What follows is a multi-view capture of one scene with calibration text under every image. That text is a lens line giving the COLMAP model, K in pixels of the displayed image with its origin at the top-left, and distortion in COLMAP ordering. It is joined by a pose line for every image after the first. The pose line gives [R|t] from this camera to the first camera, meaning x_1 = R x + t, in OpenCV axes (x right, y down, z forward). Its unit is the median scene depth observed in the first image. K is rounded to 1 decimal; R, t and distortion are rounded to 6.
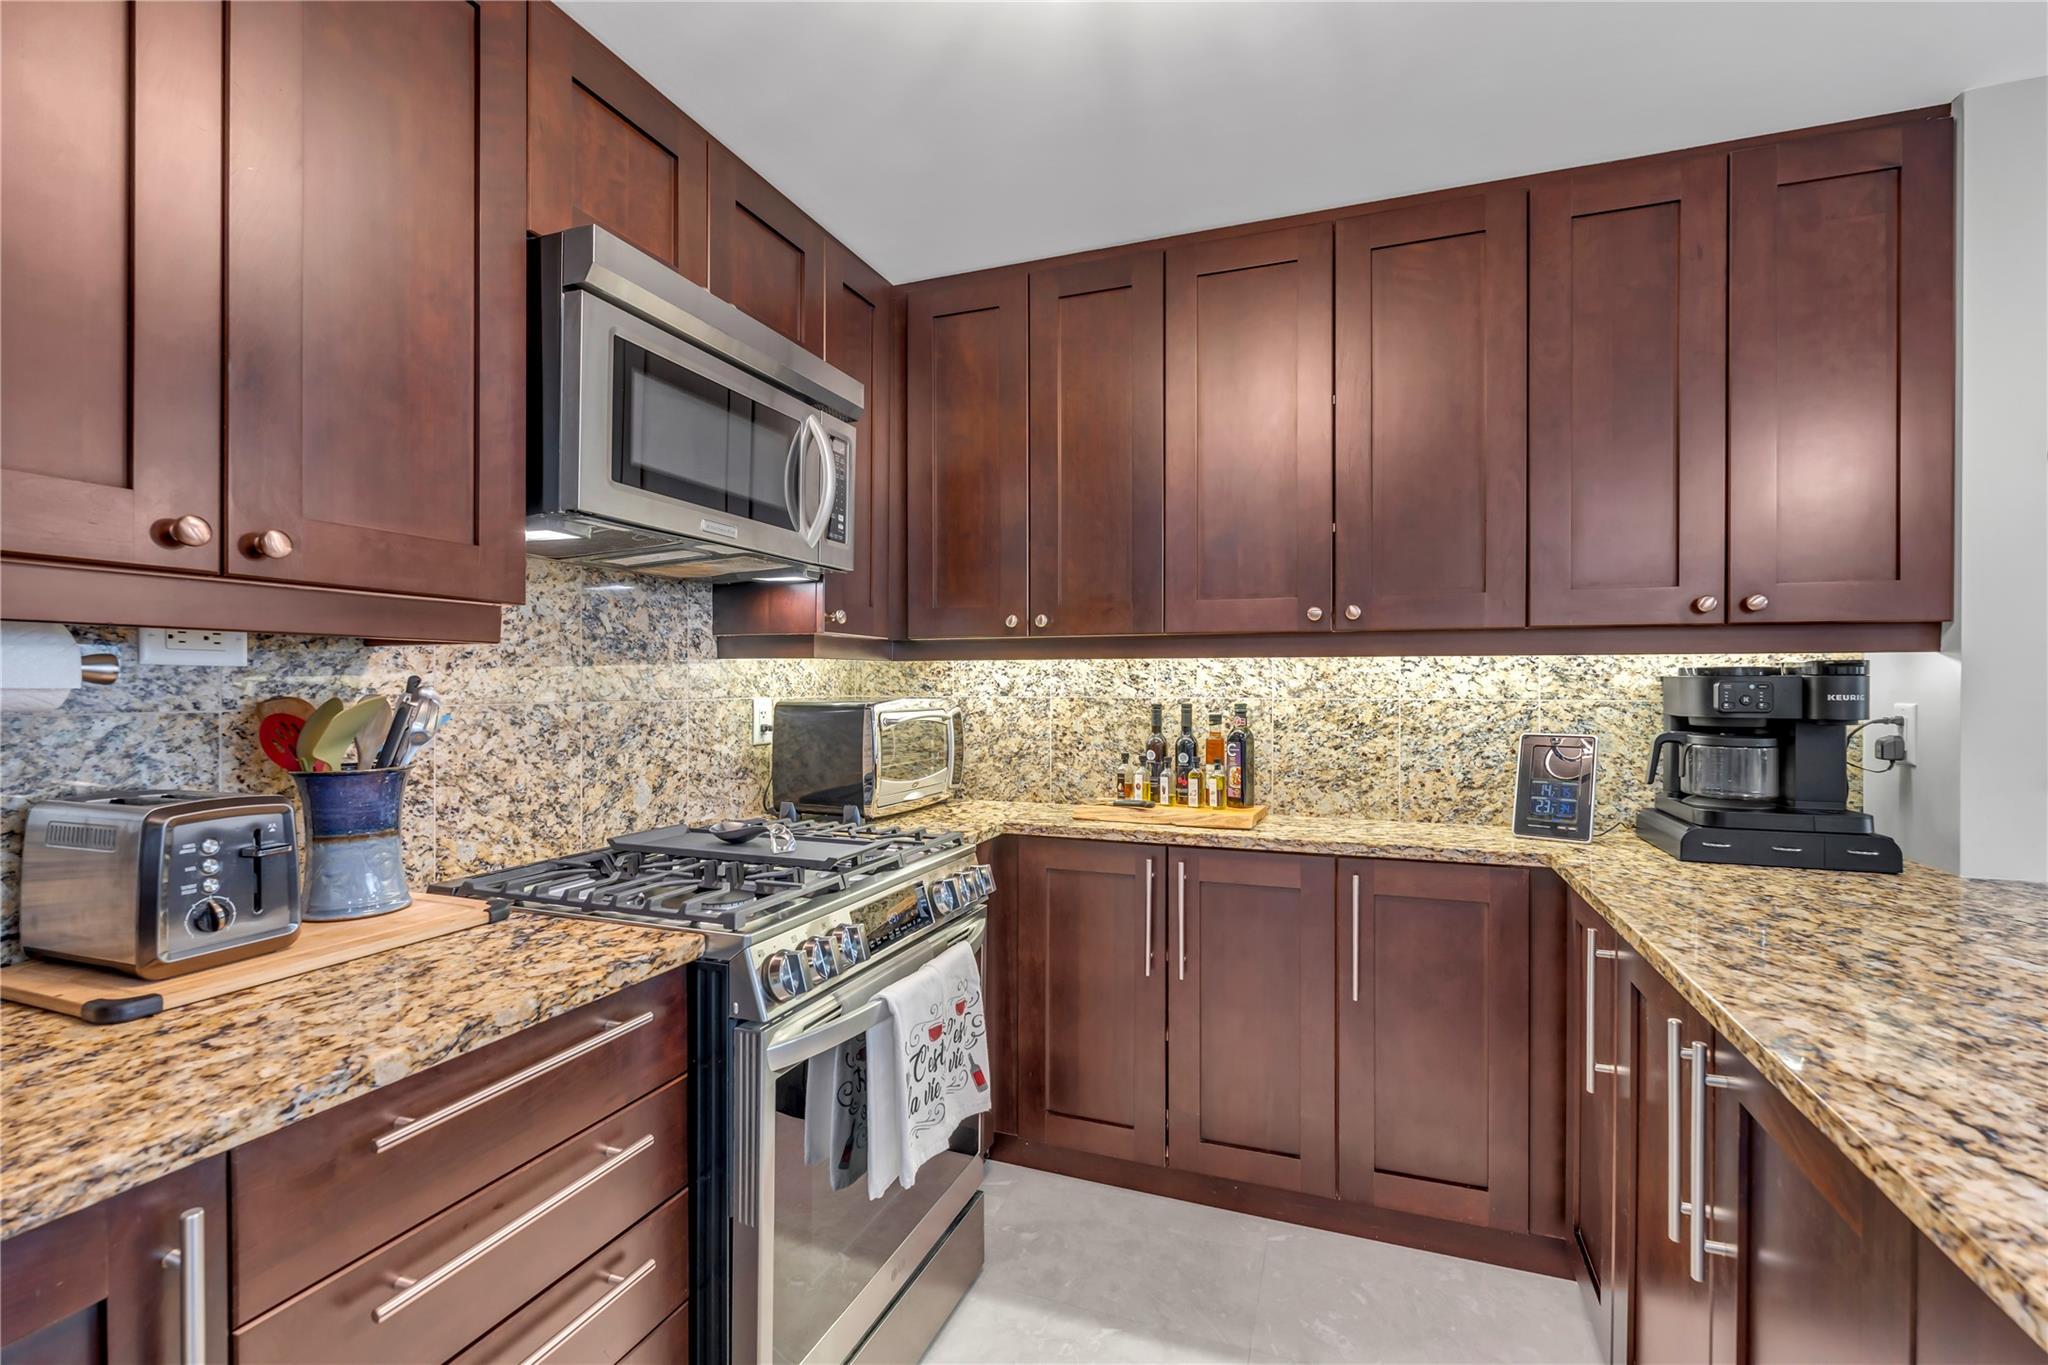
lens RADIAL K [[901.0, 0, 1027.8], [0, 901.0, 681.7], [0, 0, 1]] dist [-0.004205, 0.000968]
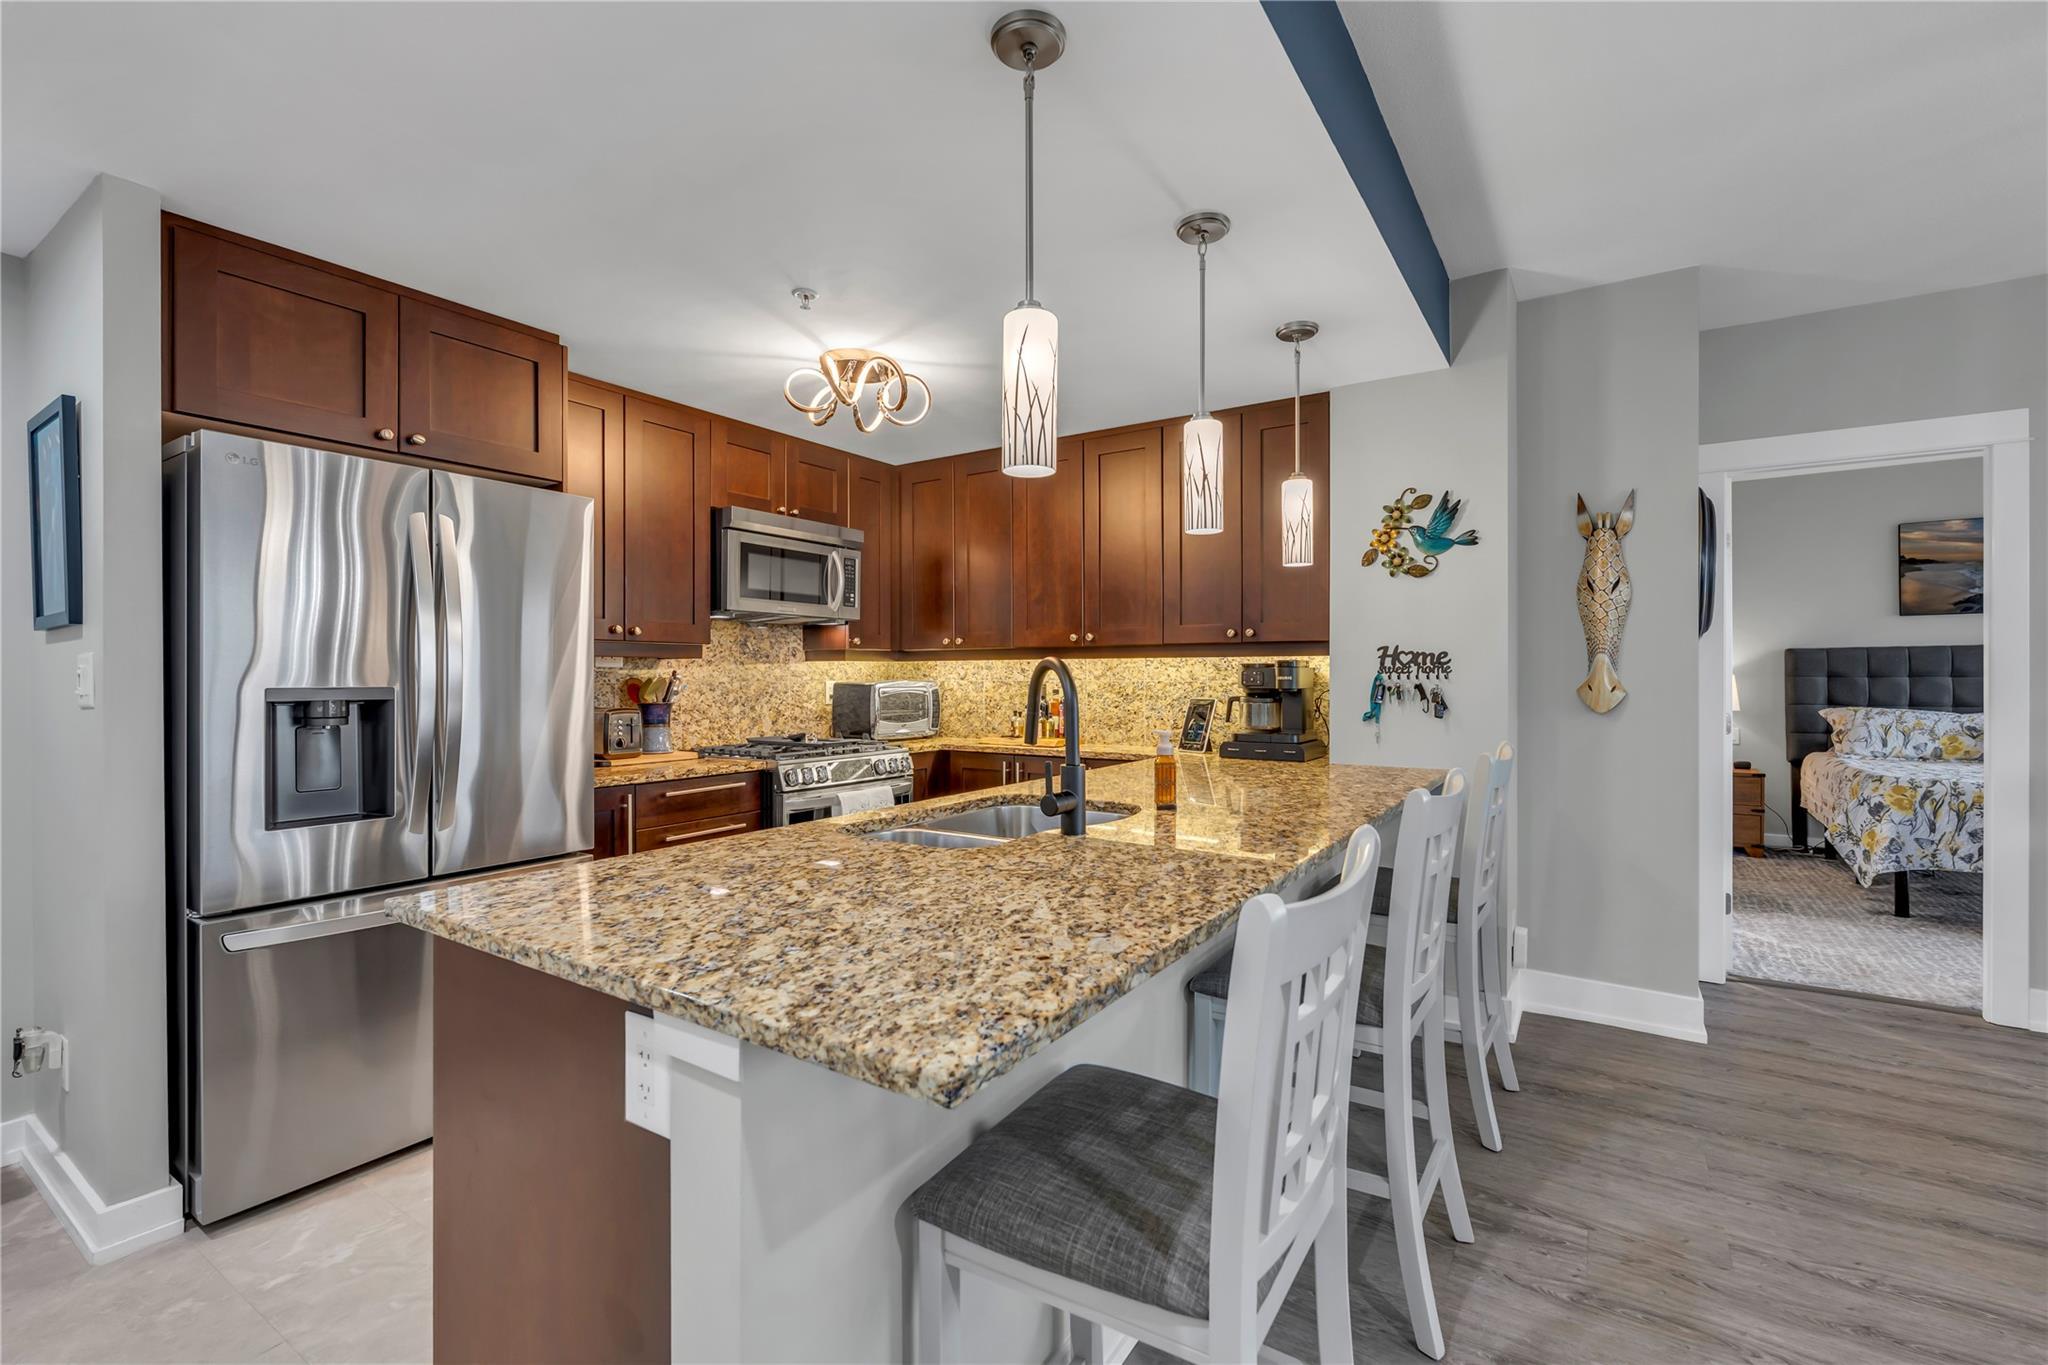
lens RADIAL K [[901.0, 0, 1025.3], [0, 901.0, 673.6], [0, 0, 1]] dist [-0.004205, 0.000968]
pose [[0.975041, -0.003565, -0.221994, 0.705276], [0.003394, 0.999994, -0.001150, 0.007145], [0.221997, 0.000367, 0.975047, -1.045650]]
